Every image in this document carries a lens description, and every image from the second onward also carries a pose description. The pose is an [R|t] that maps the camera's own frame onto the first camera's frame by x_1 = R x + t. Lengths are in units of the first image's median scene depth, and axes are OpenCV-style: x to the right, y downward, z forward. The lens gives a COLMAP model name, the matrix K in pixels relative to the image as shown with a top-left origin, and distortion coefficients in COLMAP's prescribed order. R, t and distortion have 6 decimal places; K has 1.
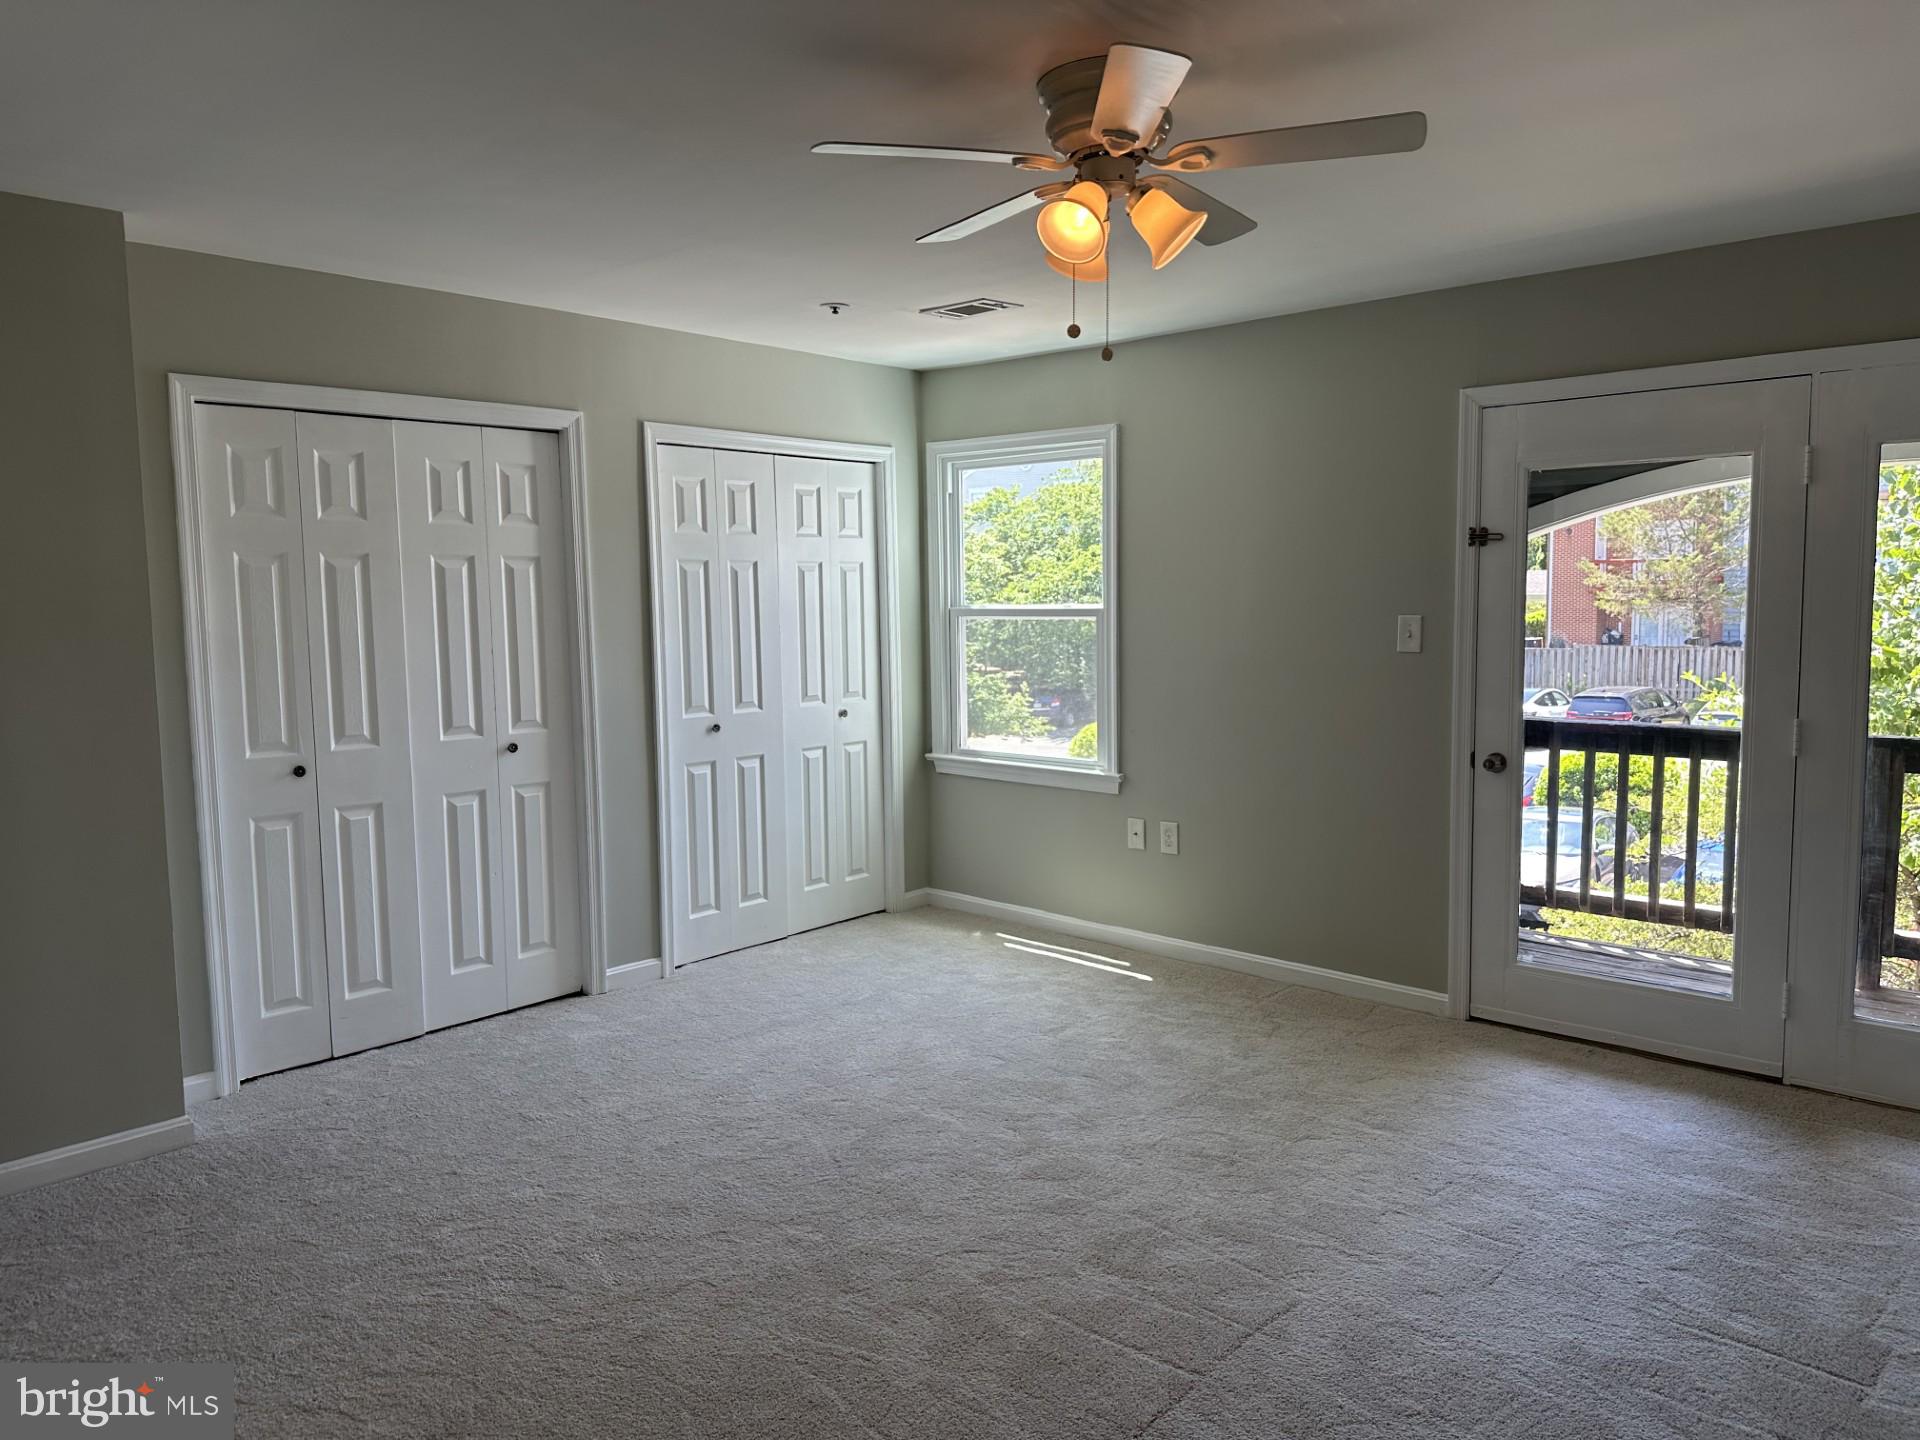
lens RADIAL K [[1329.6, 0, 956.7], [0, 1329.6, 723.4], [0, 0, 1]] dist [0.061652, -0.082170]
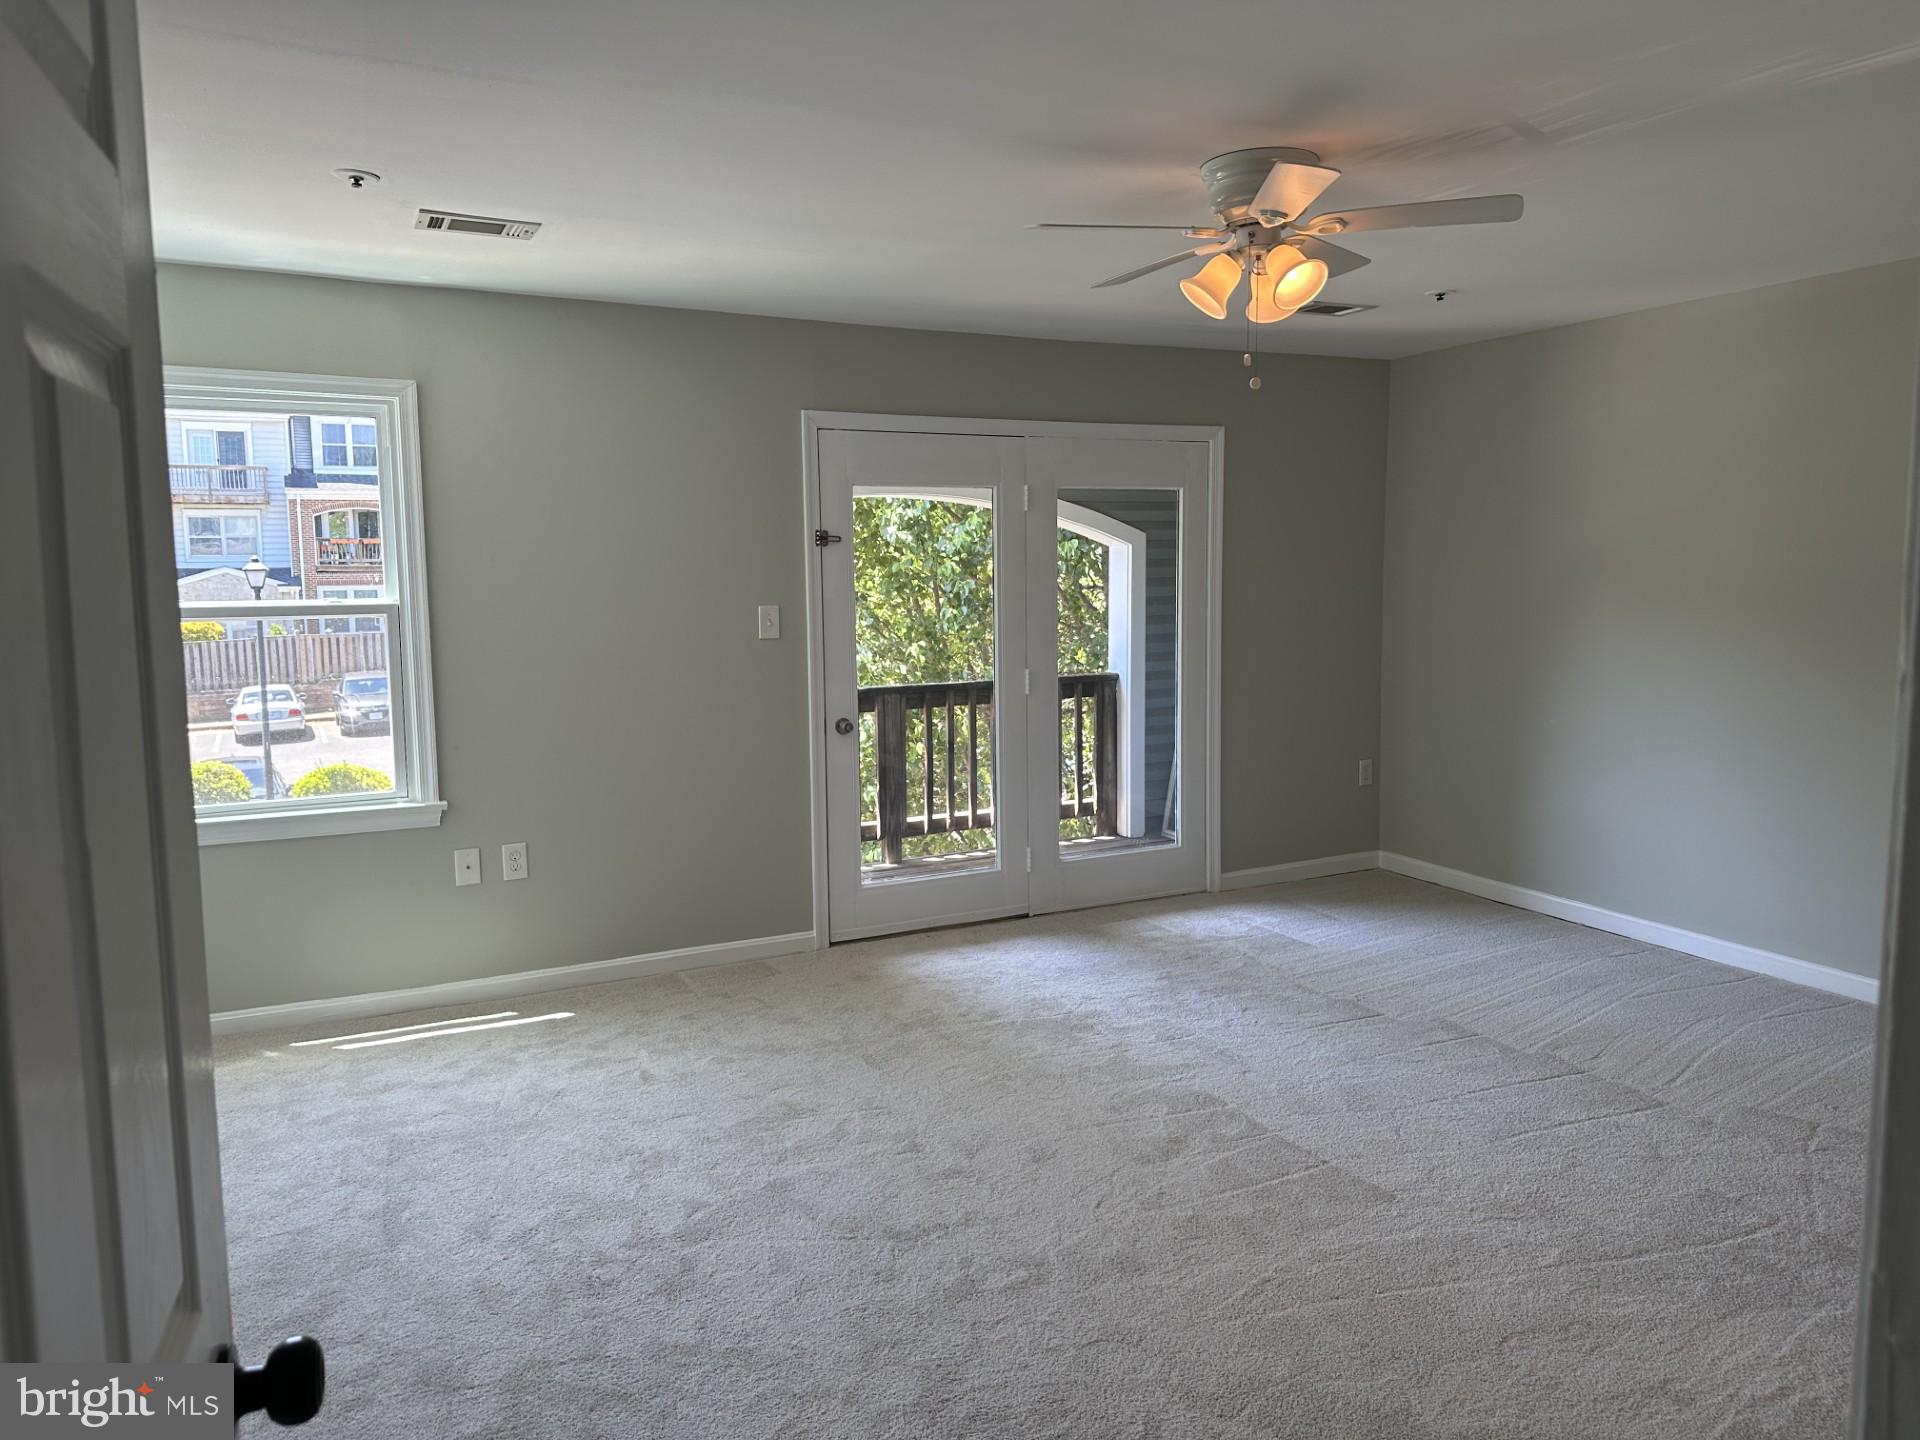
lens RADIAL K [[1329.6, 0, 956.7], [0, 1329.6, 723.4], [0, 0, 1]] dist [0.061652, -0.082170]
pose [[0.337859, -0.097994, 0.936081, -0.598473], [0.096790, 0.992910, 0.069009, -0.040829], [-0.936207, 0.067288, 0.344949, 0.432735]]
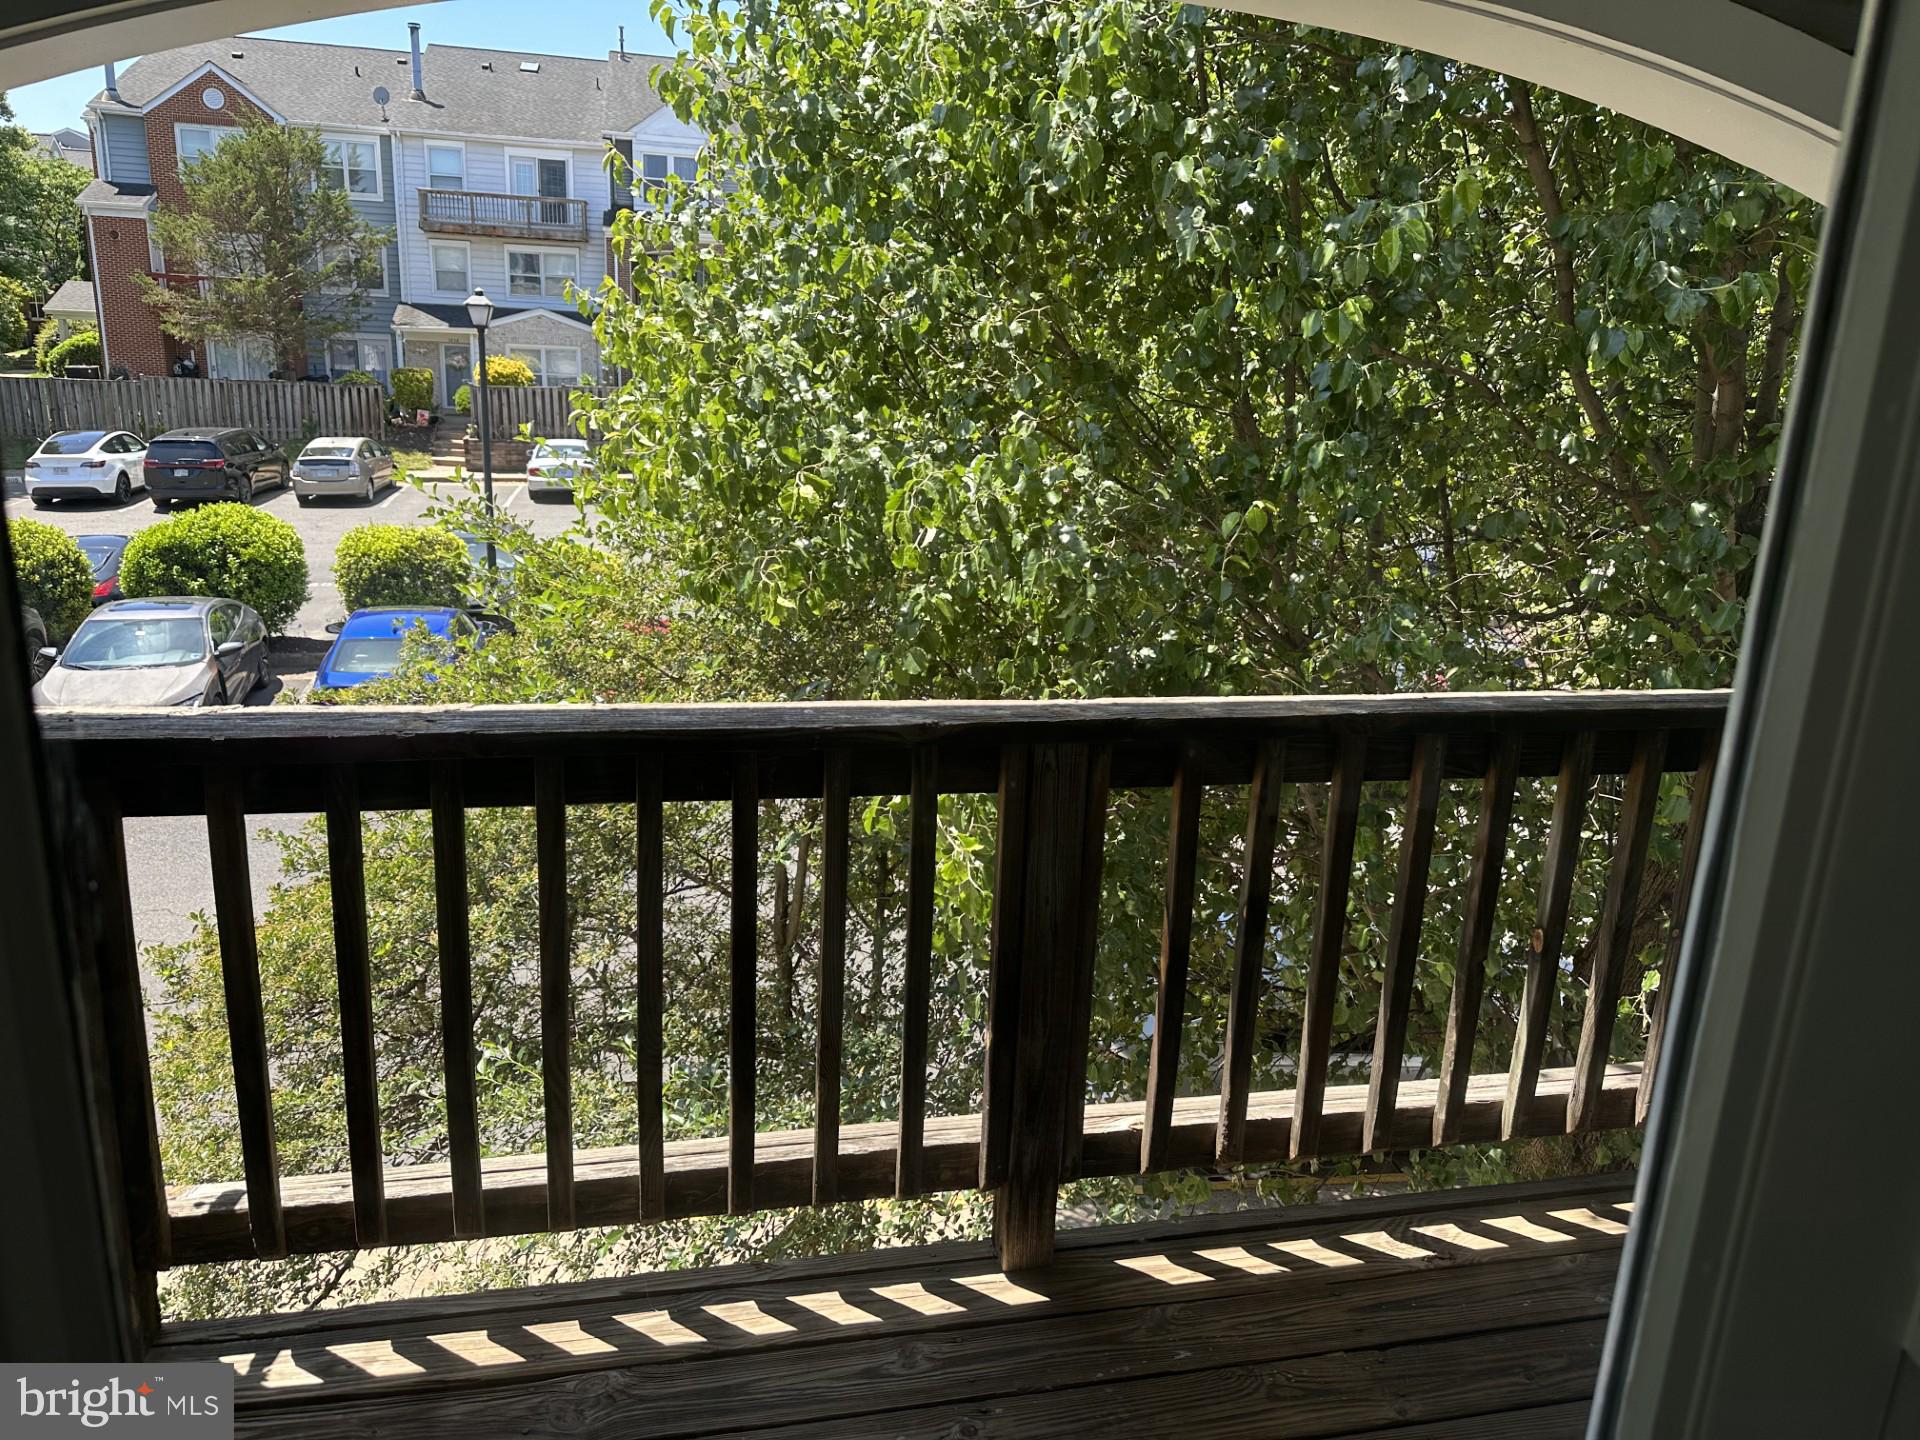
lens RADIAL K [[1355.9, 0, 962.3], [0, 1355.9, 682.0], [0, 0, 1]] dist [0.003233, 0.002492]
pose [[0.568655, -0.167089, 0.805427, 0.330356], [0.032793, 0.982978, 0.180770, -0.067980], [-0.821922, -0.076384, 0.564455, 0.766115]]
